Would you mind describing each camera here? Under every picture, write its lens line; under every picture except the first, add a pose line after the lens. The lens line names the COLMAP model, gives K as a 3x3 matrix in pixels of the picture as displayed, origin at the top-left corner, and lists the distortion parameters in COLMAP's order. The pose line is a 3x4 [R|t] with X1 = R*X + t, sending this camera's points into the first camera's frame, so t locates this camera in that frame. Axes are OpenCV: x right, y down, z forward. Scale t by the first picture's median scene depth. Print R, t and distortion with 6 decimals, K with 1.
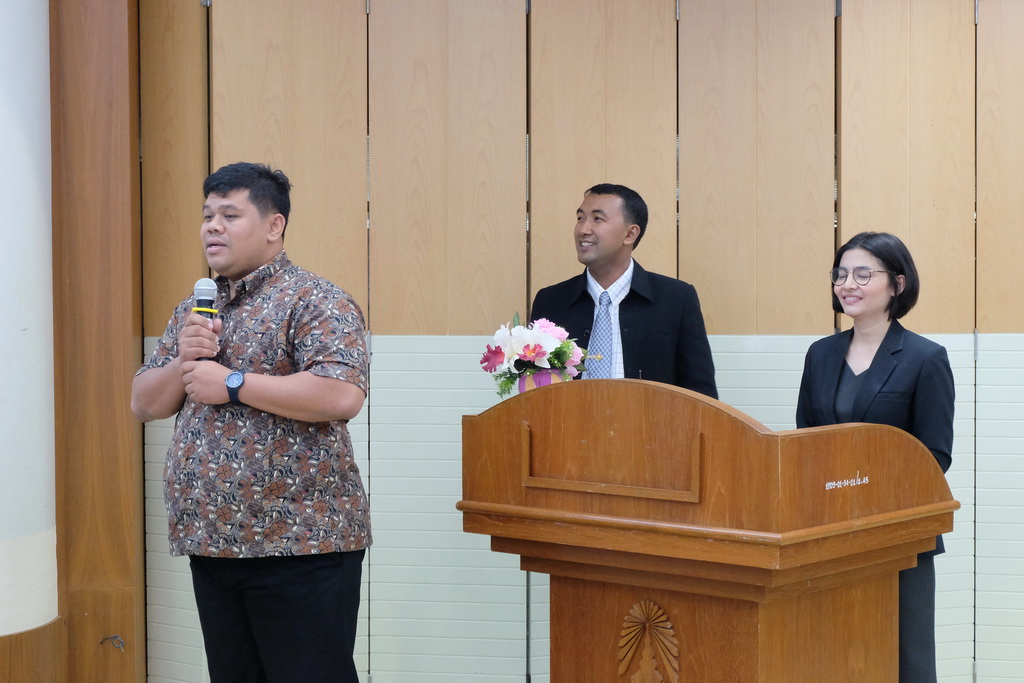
lens RADIAL K [[1929.7, 0, 511.3], [0, 1929.7, 340.5], [0, 0, 1]] dist [0.294966, 0.000000]
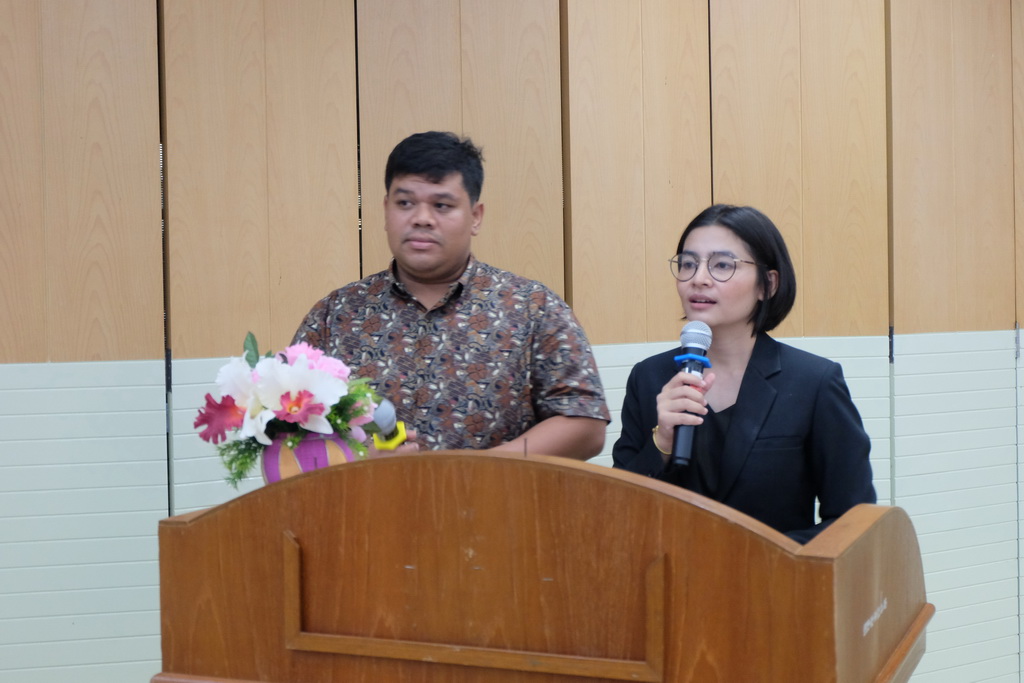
lens RADIAL K [[1457.4, 0, 515.7], [0, 1457.4, 339.6], [0, 0, 1]] dist [0.036975, 0.000000]
pose [[0.937643, -0.021049, 0.346962, -0.075340], [0.019817, 0.999778, 0.007100, -0.014609], [-0.347035, 0.000218, 0.937852, 0.582290]]
